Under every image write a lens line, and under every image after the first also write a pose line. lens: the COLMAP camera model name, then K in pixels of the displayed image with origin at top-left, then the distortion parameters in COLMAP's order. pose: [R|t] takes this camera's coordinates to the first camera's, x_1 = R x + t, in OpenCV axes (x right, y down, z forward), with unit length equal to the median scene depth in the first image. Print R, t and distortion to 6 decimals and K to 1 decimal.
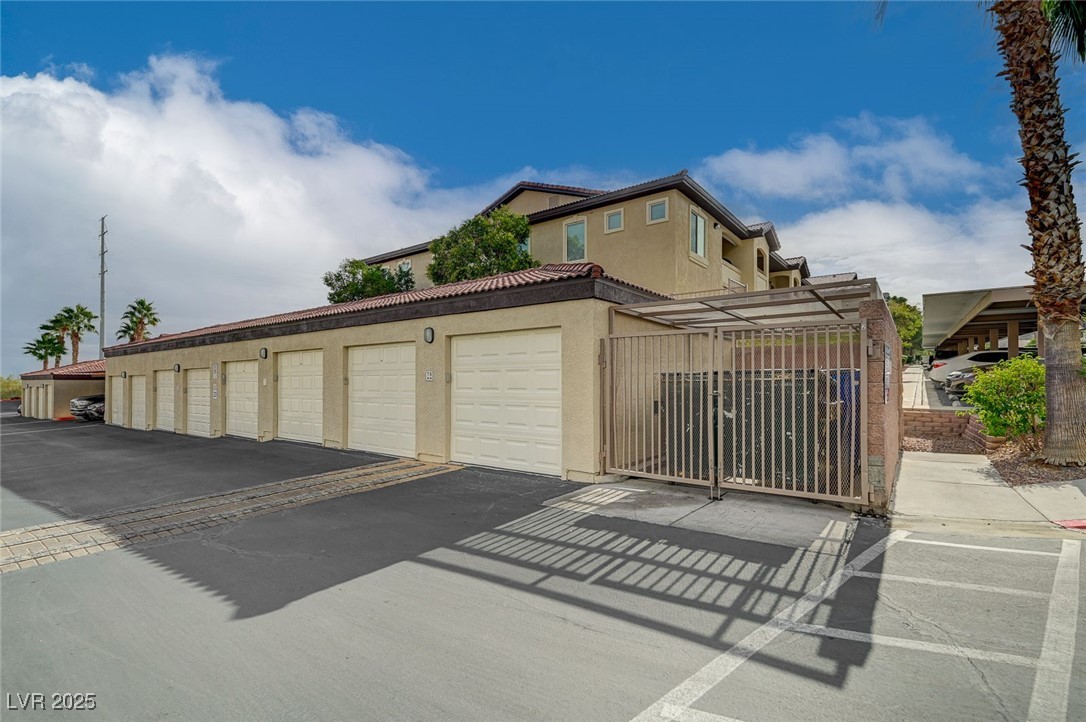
lens RADIAL K [[485.2, 0, 549.5], [0, 485.2, 370.3], [0, 0, 1]] dist [-0.011346, 0.000047]
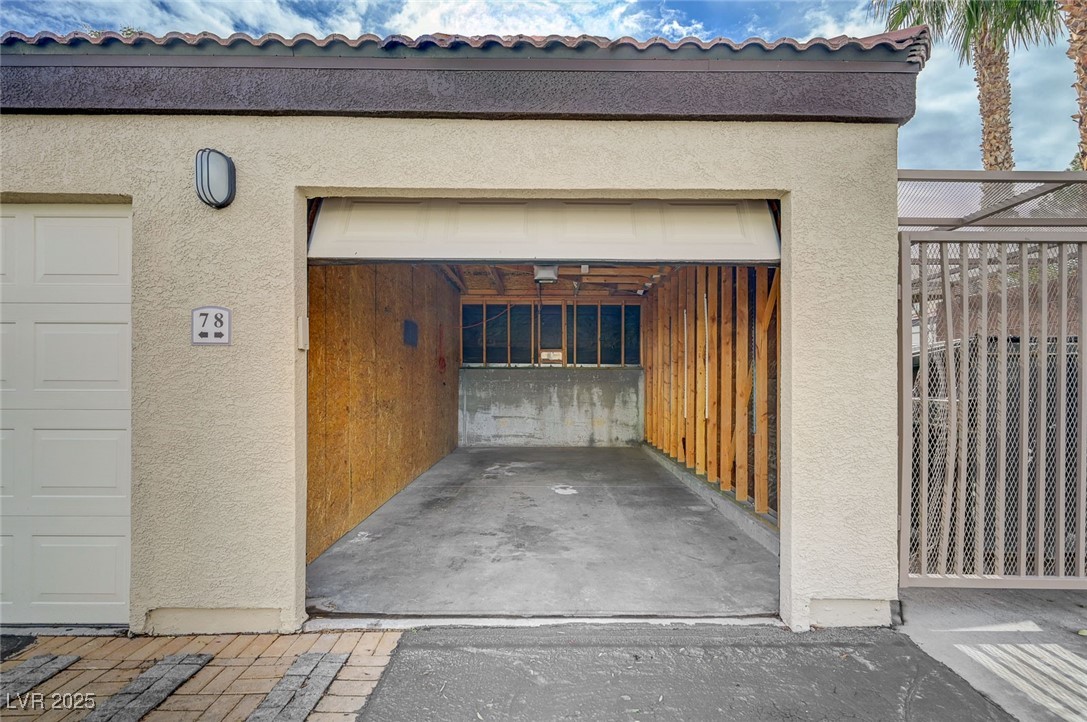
lens RADIAL K [[523.4, 0, 547.2], [0, 523.4, 380.3], [0, 0, 1]] dist [0.001852, 0.000185]
pose [[0.797975, 0.000849, 0.602689, -0.409197], [-0.018667, 0.999554, 0.023308, 0.046653], [-0.602401, -0.029849, 0.797635, 0.957412]]
